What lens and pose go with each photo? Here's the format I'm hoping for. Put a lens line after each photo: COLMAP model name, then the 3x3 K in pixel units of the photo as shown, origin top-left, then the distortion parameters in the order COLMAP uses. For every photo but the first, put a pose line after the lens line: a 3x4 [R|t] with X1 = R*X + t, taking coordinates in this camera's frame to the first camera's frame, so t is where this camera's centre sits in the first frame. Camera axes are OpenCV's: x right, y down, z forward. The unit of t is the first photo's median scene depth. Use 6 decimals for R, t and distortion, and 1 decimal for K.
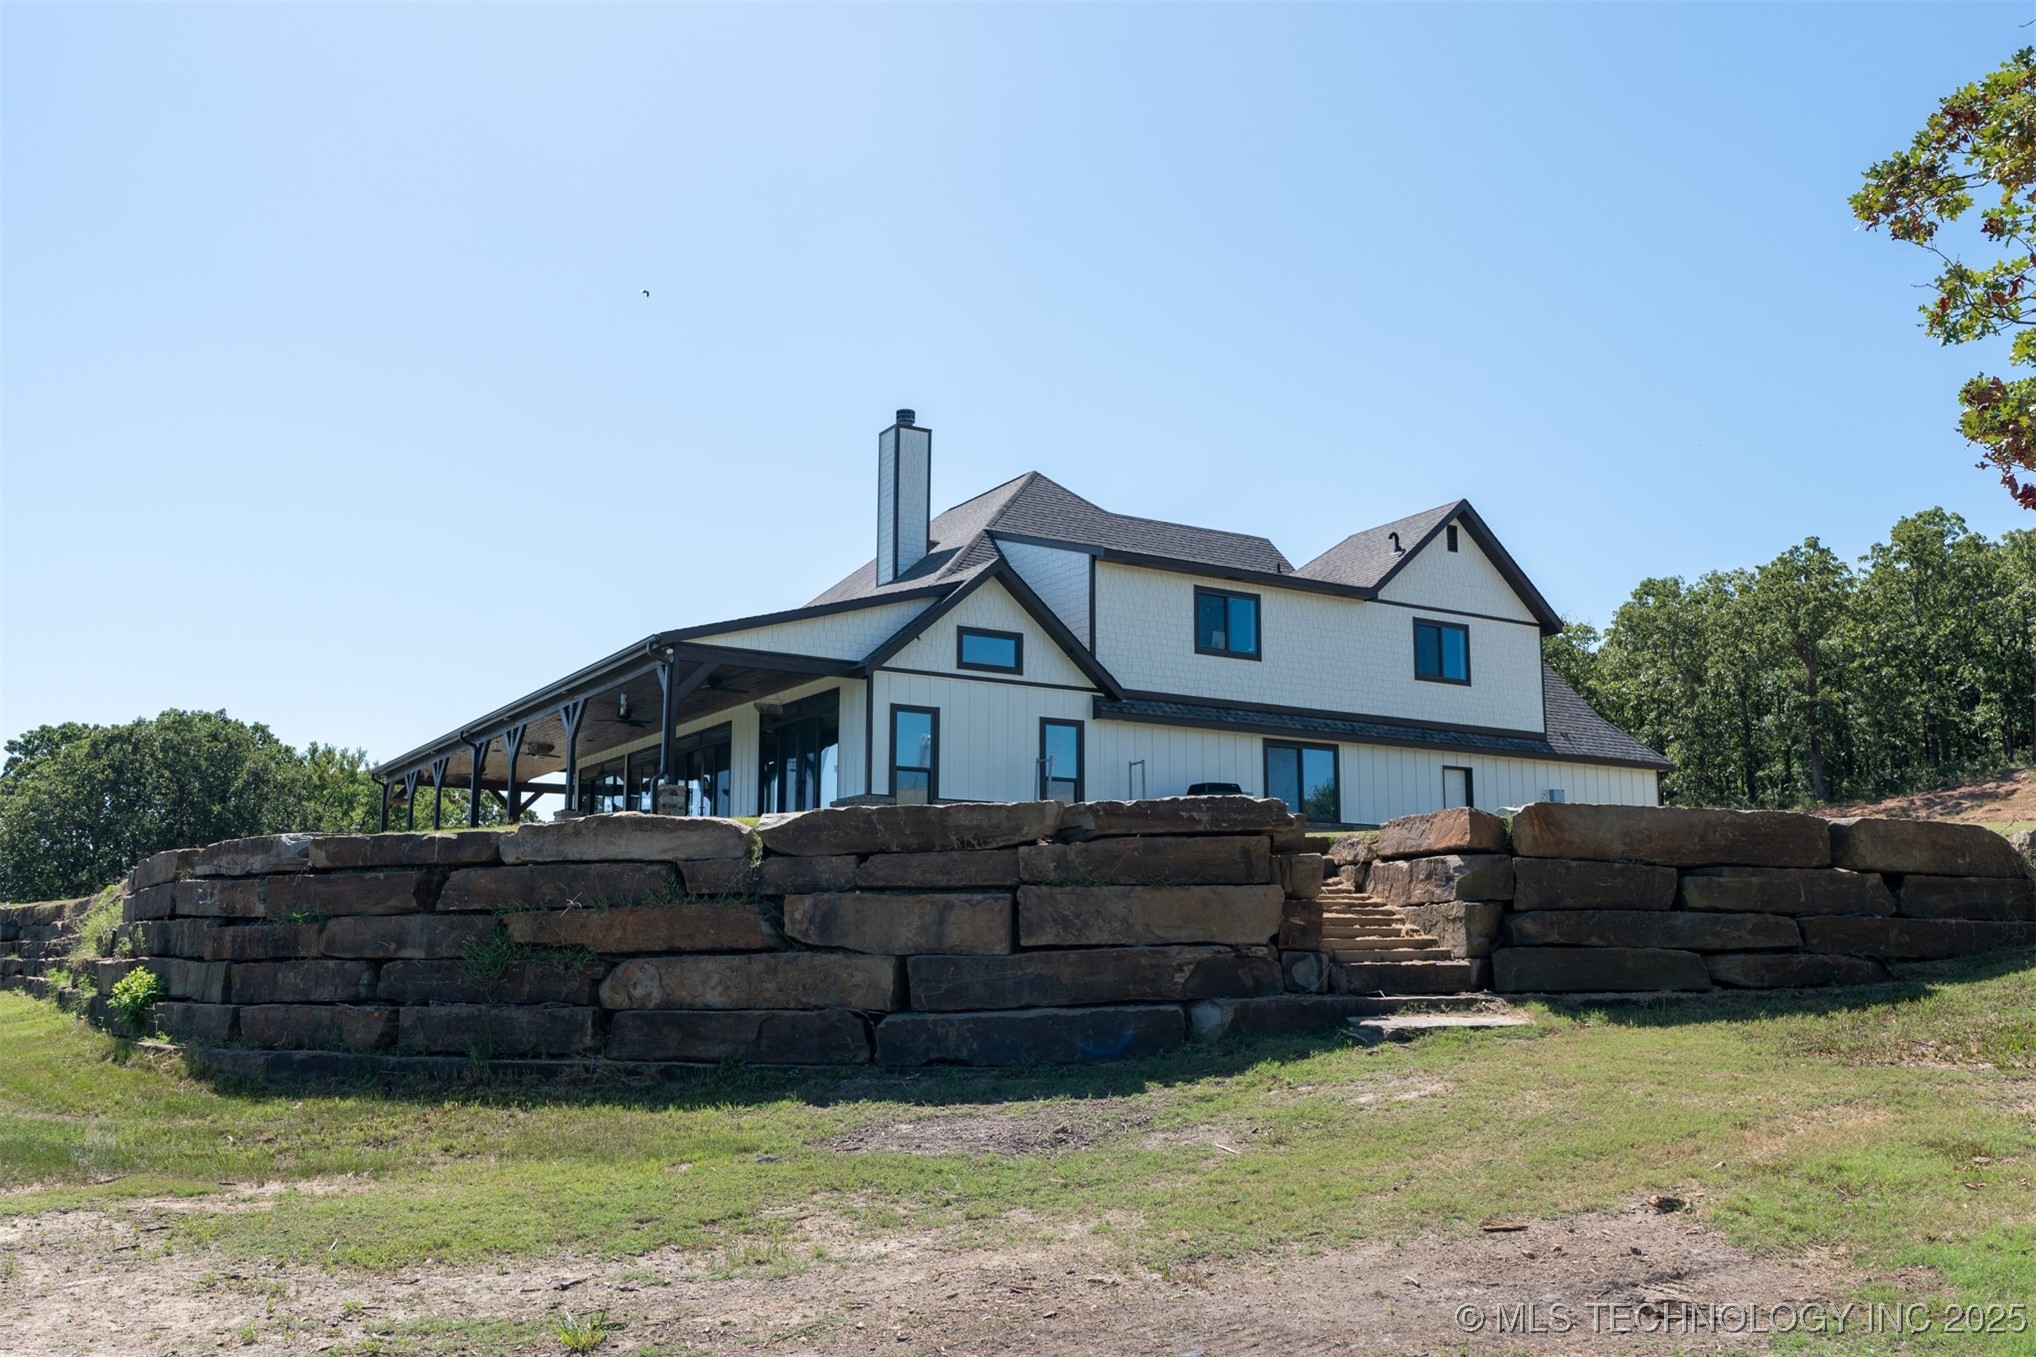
lens RADIAL K [[1707.9, 0, 1018.0], [0, 1707.9, 678.5], [0, 0, 1]] dist [-0.000304, -0.000921]
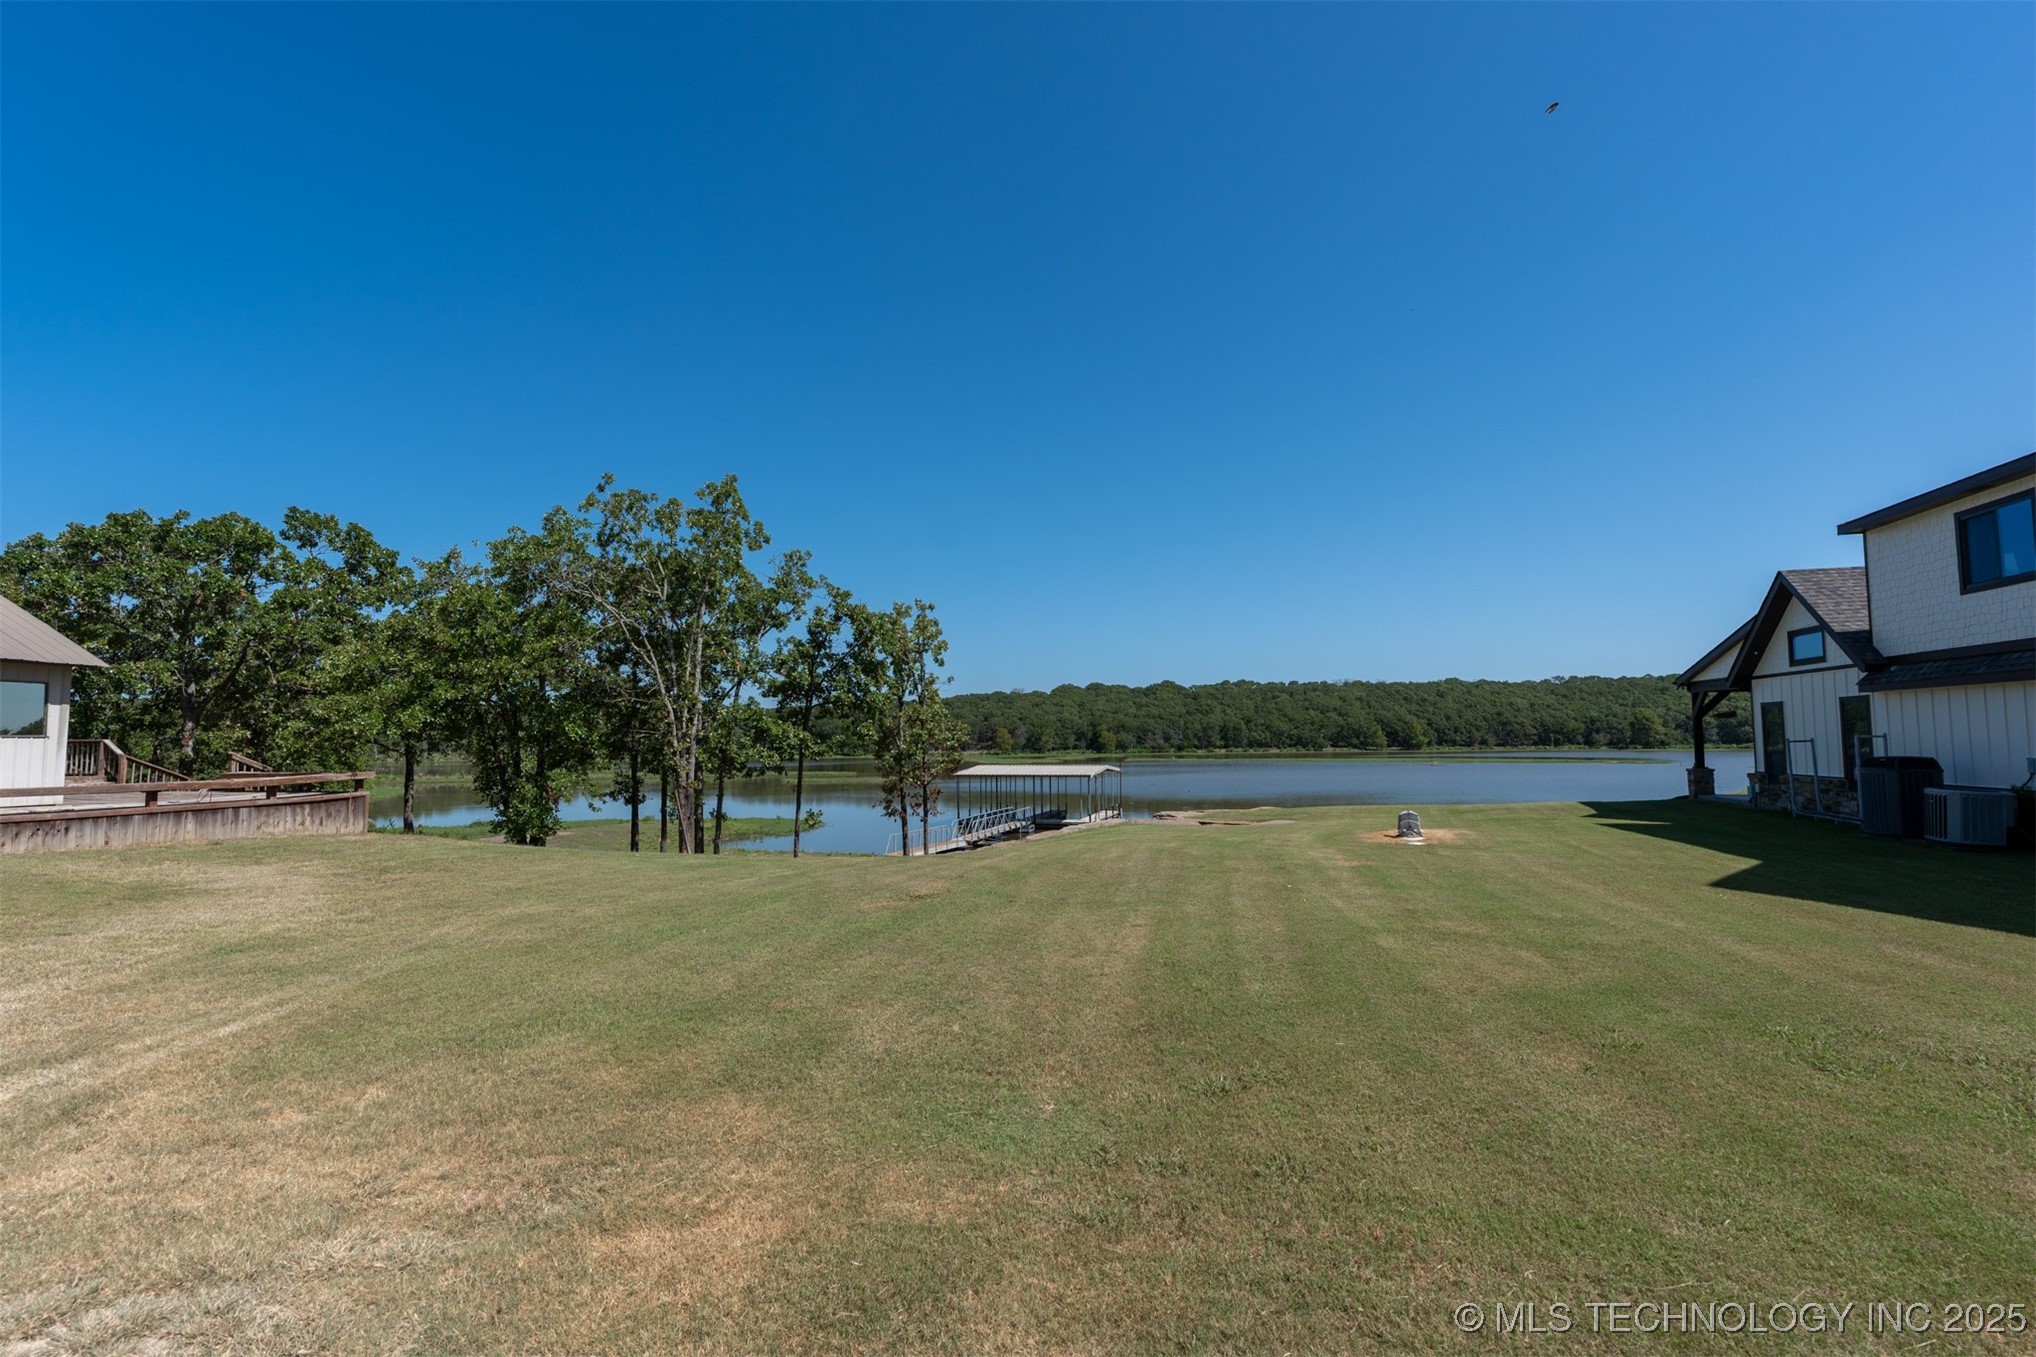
lens RADIAL K [[918.4, 0, 1013.5], [0, 918.4, 679.2], [0, 0, 1]] dist [-0.003586, 0.001641]
pose [[-0.732324, -0.045297, -0.679448, 0.741467], [0.112197, 0.976122, -0.186003, 0.056552], [0.671649, -0.212447, -0.709756, 0.983914]]
